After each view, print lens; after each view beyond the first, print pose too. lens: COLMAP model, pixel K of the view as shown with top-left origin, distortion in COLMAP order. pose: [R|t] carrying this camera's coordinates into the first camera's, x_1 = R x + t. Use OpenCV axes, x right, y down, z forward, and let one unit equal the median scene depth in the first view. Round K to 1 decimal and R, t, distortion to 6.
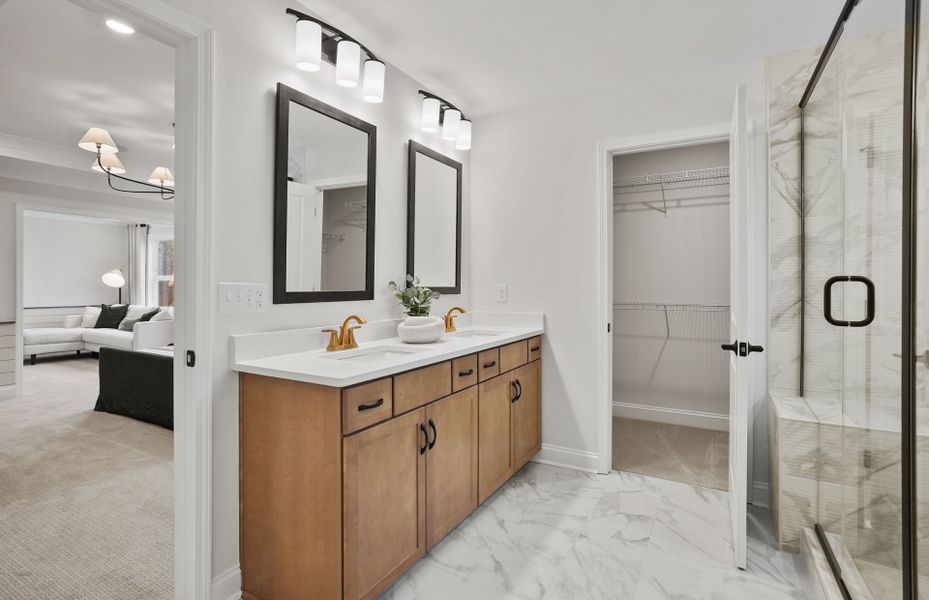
lens RADIAL K [[436.1, 0, 464.5], [0, 436.1, 300.0], [0, 0, 1]] dist [-0.015452, 0.000567]
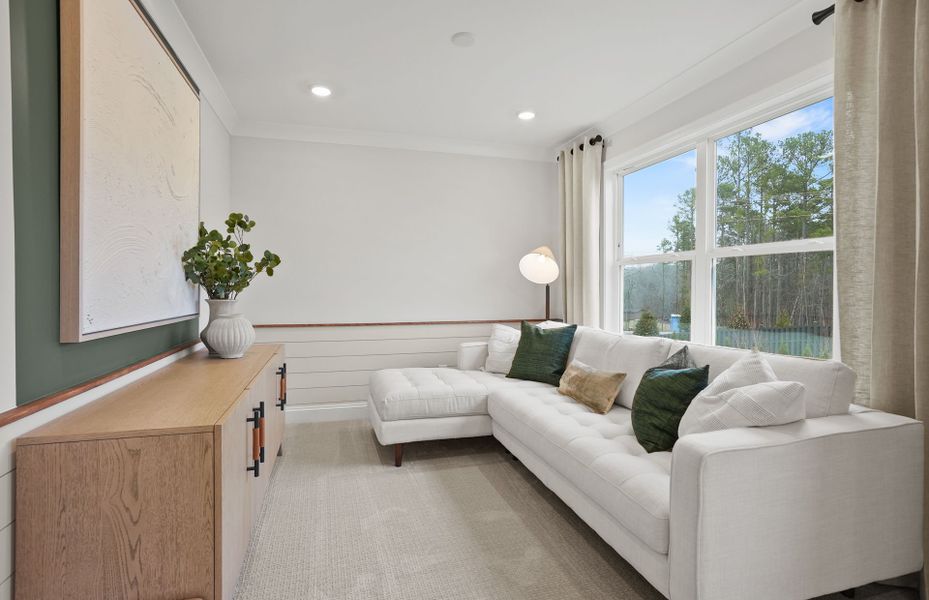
lens RADIAL K [[427.8, 0, 467.8], [0, 427.8, 286.5], [0, 0, 1]] dist [-0.004236, -0.000468]
pose [[0.721410, -0.010818, -0.692424, -0.571963], [-0.008514, 0.999664, -0.024489, -0.015122], [0.692456, 0.023562, 0.721075, 0.639191]]
